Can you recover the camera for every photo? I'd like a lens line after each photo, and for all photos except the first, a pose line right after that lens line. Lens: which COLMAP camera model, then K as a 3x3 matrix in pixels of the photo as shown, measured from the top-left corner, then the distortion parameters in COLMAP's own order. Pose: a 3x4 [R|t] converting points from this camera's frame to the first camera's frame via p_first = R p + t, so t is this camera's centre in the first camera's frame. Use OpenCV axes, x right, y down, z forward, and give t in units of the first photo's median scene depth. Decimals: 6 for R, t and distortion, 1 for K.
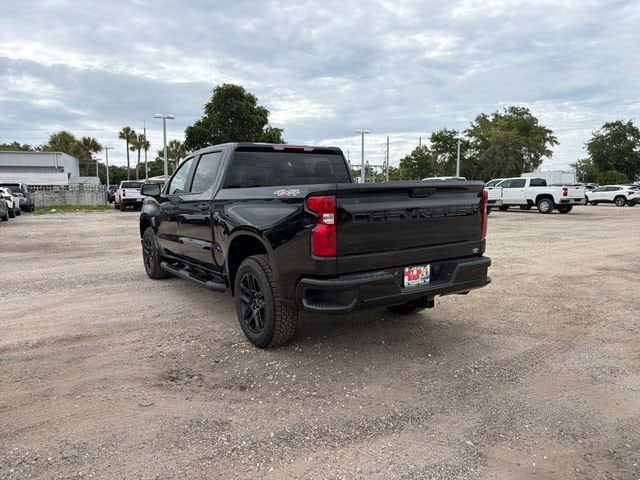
lens RADIAL K [[452.5, 0, 316.5], [0, 452.5, 240.9], [0, 0, 1]] dist [0.050479, -0.072454]
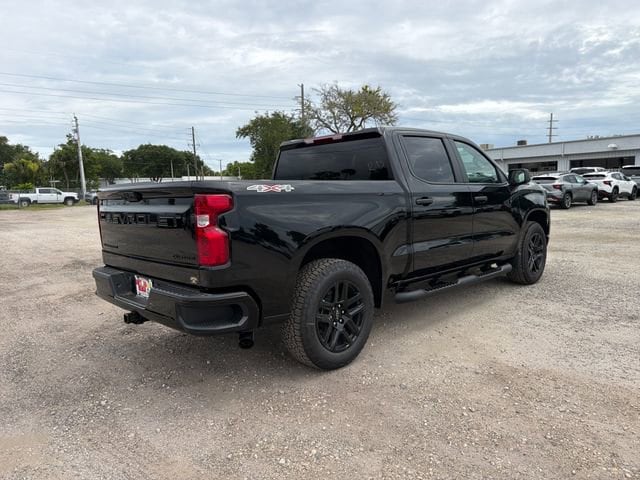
lens RADIAL K [[454.6, 0, 315.0], [0, 454.6, 243.1], [0, 0, 1]] dist [0.053090, -0.072571]
pose [[0.182758, 0.123247, -0.975402, 0.853147], [-0.078046, 0.990799, 0.110569, -0.102419], [0.980055, 0.055919, 0.190696, 0.842348]]
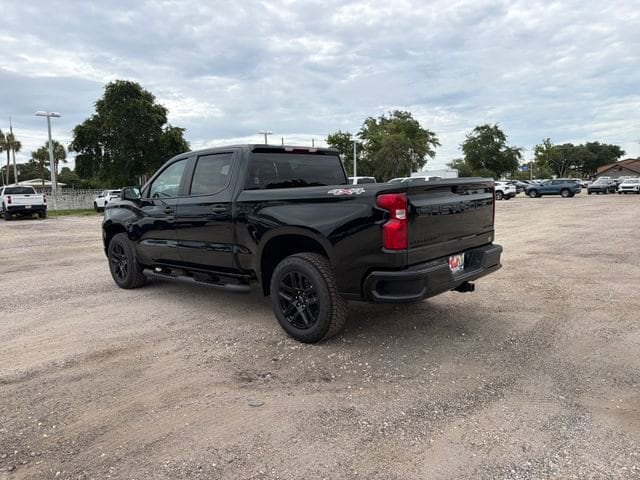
lens RADIAL K [[452.5, 0, 316.5], [0, 452.5, 240.9], [0, 0, 1]] dist [0.050479, -0.072454]
pose [[0.972518, -0.046625, 0.228112, -0.265605], [0.047018, 0.998887, 0.003717, 0.000582], [-0.228032, 0.007110, 0.973628, -0.006452]]
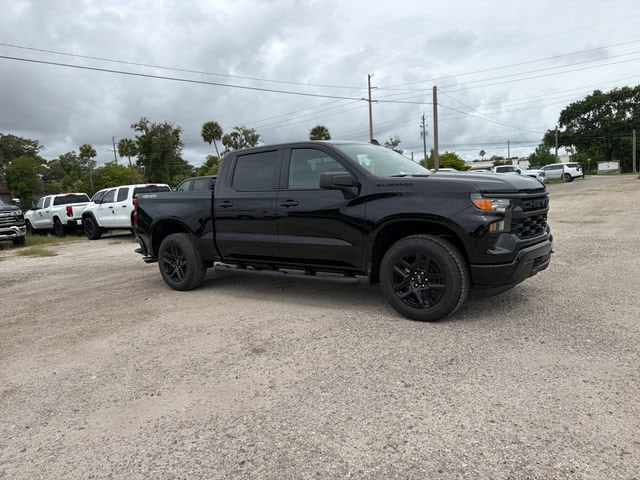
lens RADIAL K [[454.6, 0, 315.0], [0, 454.6, 243.1], [0, 0, 1]] dist [0.053090, -0.072571]
pose [[-0.939721, 0.112434, -0.322929, 0.250059], [0.039614, 0.973834, 0.223782, -0.253946], [0.339640, 0.197500, -0.919586, 2.337151]]
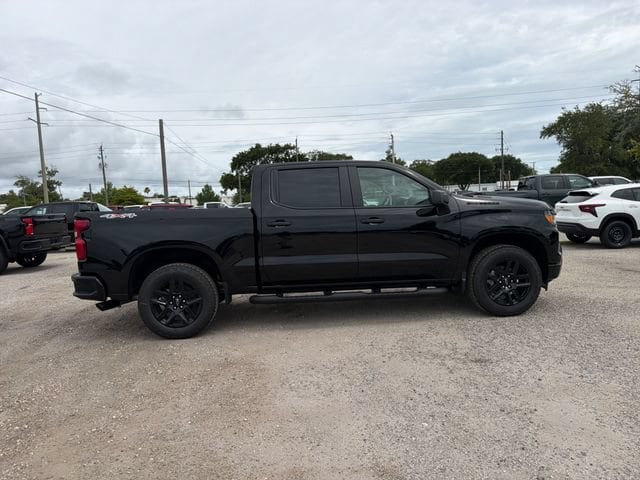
lens RADIAL K [[454.6, 0, 315.0], [0, 454.6, 243.1], [0, 0, 1]] dist [0.053090, -0.072571]
pose [[-0.489840, 0.103472, -0.865650, 0.905629], [-0.044052, 0.988726, 0.143111, -0.205023], [0.870698, 0.108235, -0.479760, 1.737580]]
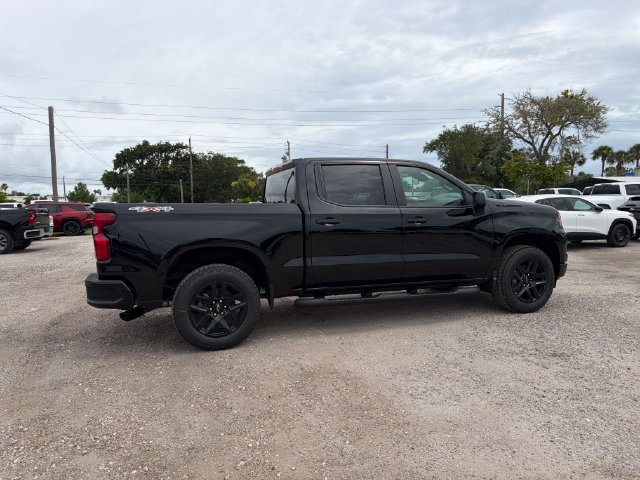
lens RADIAL K [[453.8, 0, 315.7], [0, 453.8, 241.7], [0, 0, 1]] dist [0.047285, -0.066753]
pose [[-0.257081, 0.089151, -0.962269, 0.986274], [-0.082447, 0.990082, 0.113754, -0.163817], [0.962866, 0.108580, -0.247181, 1.396219]]
